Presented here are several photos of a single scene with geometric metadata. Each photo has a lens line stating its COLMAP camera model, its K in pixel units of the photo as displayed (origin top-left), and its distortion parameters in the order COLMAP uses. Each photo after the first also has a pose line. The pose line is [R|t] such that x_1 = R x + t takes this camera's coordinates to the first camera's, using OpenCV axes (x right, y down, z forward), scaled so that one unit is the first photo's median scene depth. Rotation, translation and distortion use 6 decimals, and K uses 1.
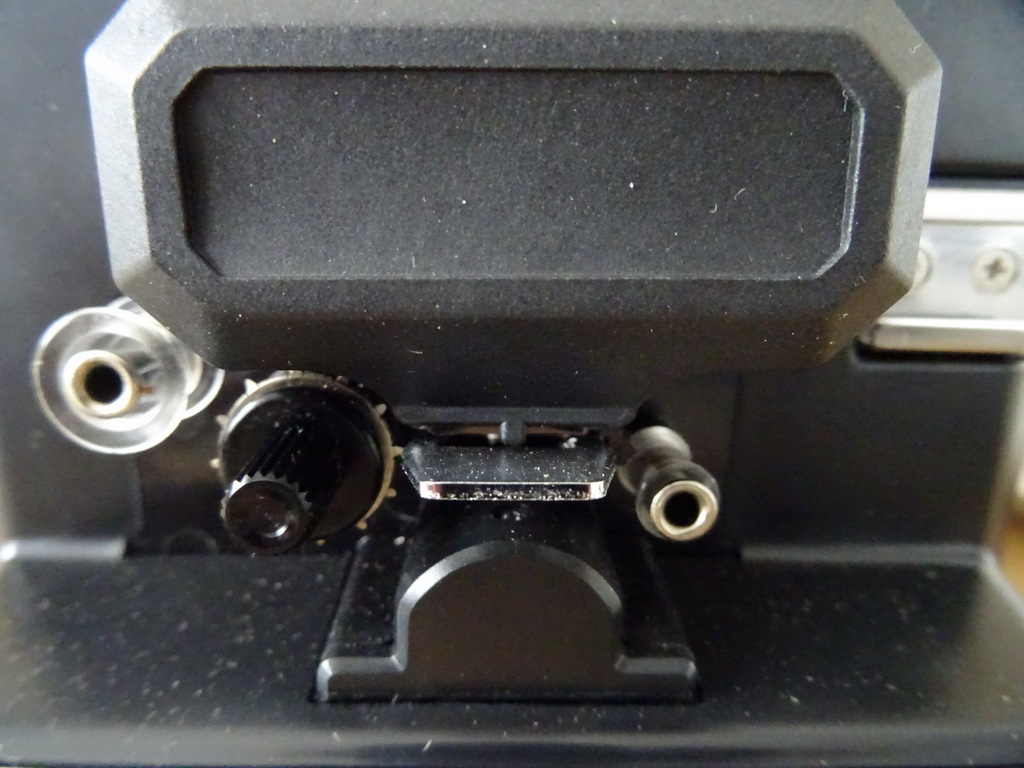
lens RADIAL K [[722.7, 0, 512.0], [0, 722.7, 384.0], [0, 0, 1]] dist [-0.005816, 0.000466]
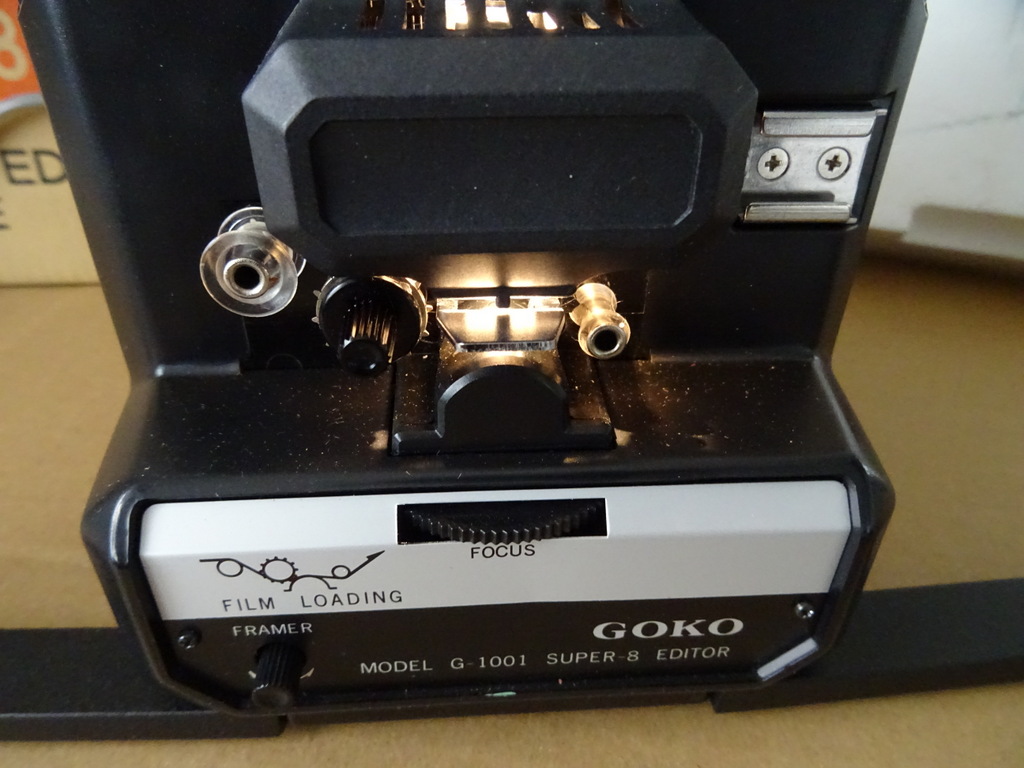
lens RADIAL K [[722.7, 0, 512.0], [0, 722.7, 384.0], [0, 0, 1]] dist [-0.005816, 0.000466]
pose [[0.998902, -0.029313, 0.036544, -0.055177], [0.016711, 0.951687, 0.306615, -0.328890], [-0.043766, -0.305667, 0.951132, -0.798032]]
